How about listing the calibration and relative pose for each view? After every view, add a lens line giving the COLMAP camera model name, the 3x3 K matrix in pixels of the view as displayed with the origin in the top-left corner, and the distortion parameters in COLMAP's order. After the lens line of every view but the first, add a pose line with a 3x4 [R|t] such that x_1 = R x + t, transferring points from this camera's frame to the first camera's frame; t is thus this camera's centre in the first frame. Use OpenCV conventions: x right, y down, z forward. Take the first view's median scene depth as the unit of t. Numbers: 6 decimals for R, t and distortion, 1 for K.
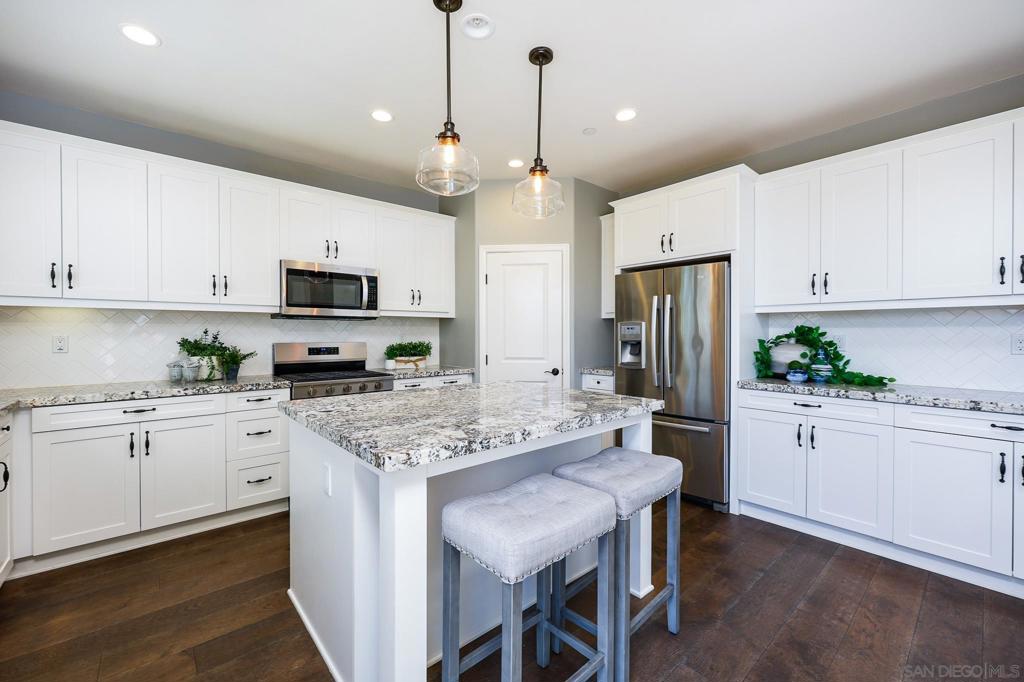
lens RADIAL K [[417.3, 0, 508.3], [0, 417.3, 336.8], [0, 0, 1]] dist [-0.002762, 0.000285]
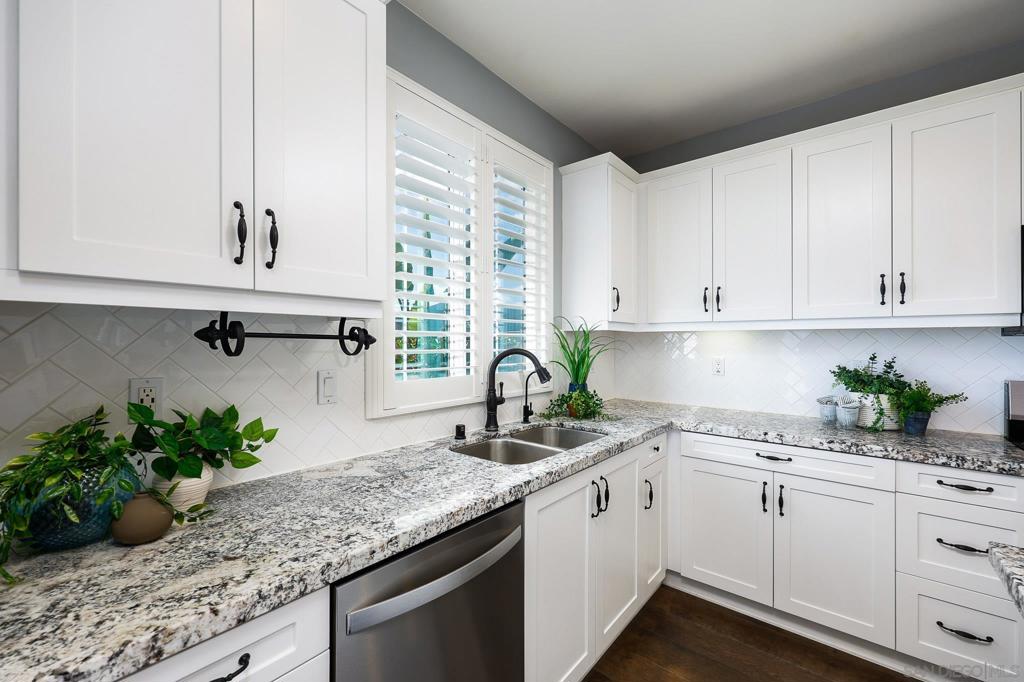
lens RADIAL K [[417.3, 0, 508.2], [0, 417.3, 340.5], [0, 0, 1]] dist [-0.002762, 0.000285]
pose [[0.155696, -0.000680, -0.987805, -0.143754], [-0.012427, 0.999919, -0.002647, -0.032806], [0.987727, 0.012688, 0.155675, 0.308127]]
